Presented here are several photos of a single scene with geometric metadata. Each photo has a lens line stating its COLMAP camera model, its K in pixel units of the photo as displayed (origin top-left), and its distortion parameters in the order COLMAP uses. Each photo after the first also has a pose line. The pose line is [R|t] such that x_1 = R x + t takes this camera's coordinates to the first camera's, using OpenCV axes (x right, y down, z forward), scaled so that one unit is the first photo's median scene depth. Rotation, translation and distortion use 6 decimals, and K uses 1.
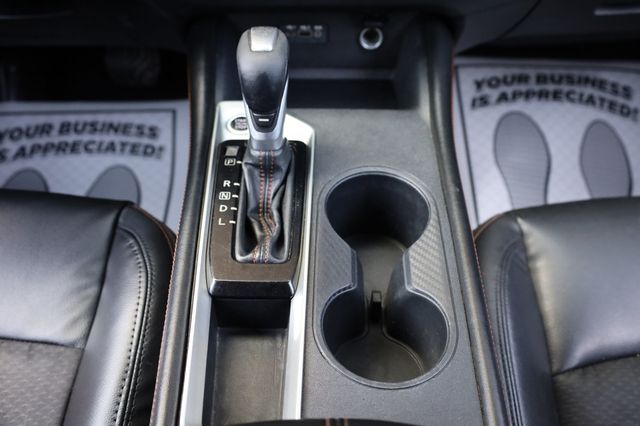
lens RADIAL K [[552.4, 0, 320.0], [0, 552.4, 213.0], [0, 0, 1]] dist [-0.000344, -0.001702]
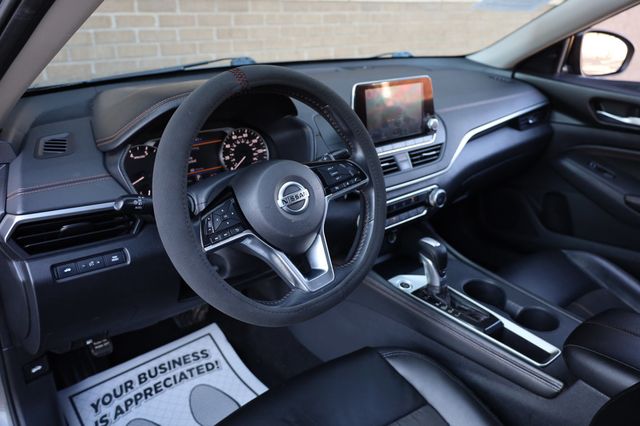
lens RADIAL K [[495.8, 0, 320.0], [0, 495.8, 213.0], [0, 0, 1]] dist [-0.002197, -0.004598]
pose [[0.773024, -0.240165, 0.587158, -1.140487], [0.431613, 0.877431, -0.209345, -0.114274], [-0.464913, 0.415253, 0.781934, -0.368613]]
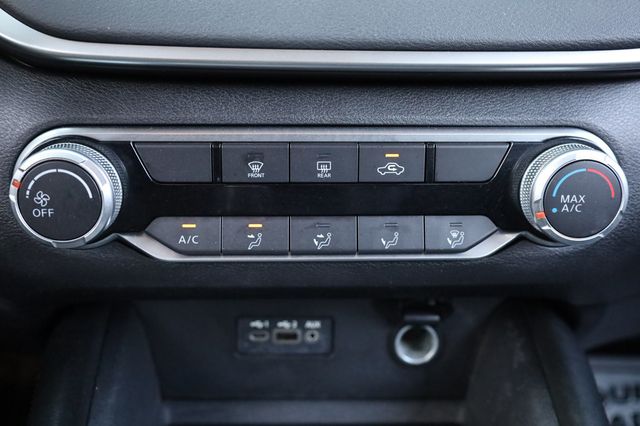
lens RADIAL K [[717.6, 0, 320.0], [0, 717.6, 213.0], [0, 0, 1]] dist [0.001985, 0.006655]
pose [[0.999594, 0.000253, 0.028492, -0.014890], [0.011947, 0.904103, -0.427148, -0.137437], [-0.025868, 0.427315, 0.903733, 0.337149]]
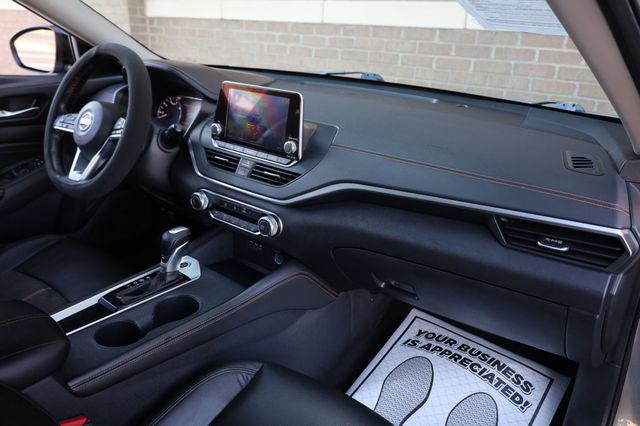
lens RADIAL K [[495.8, 0, 320.0], [0, 495.8, 213.0], [0, 0, 1]] dist [-0.002197, -0.004598]
pose [[0.775745, 0.252948, -0.578132, 1.134594], [-0.470812, 0.842015, -0.263337, -0.053486], [0.420186, 0.476474, 0.772280, -0.368666]]
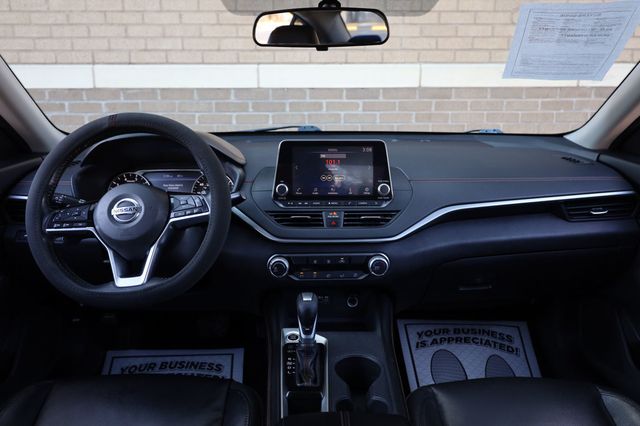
lens RADIAL K [[487.9, 0, 320.0], [0, 487.9, 213.0], [0, 0, 1]] dist [-0.001263, 0.000136]
pose [[0.999867, -0.006818, 0.014830, -0.048954], [0.013477, 0.857397, -0.514478, 0.311953], [-0.009208, 0.514610, 0.857375, -0.679495]]
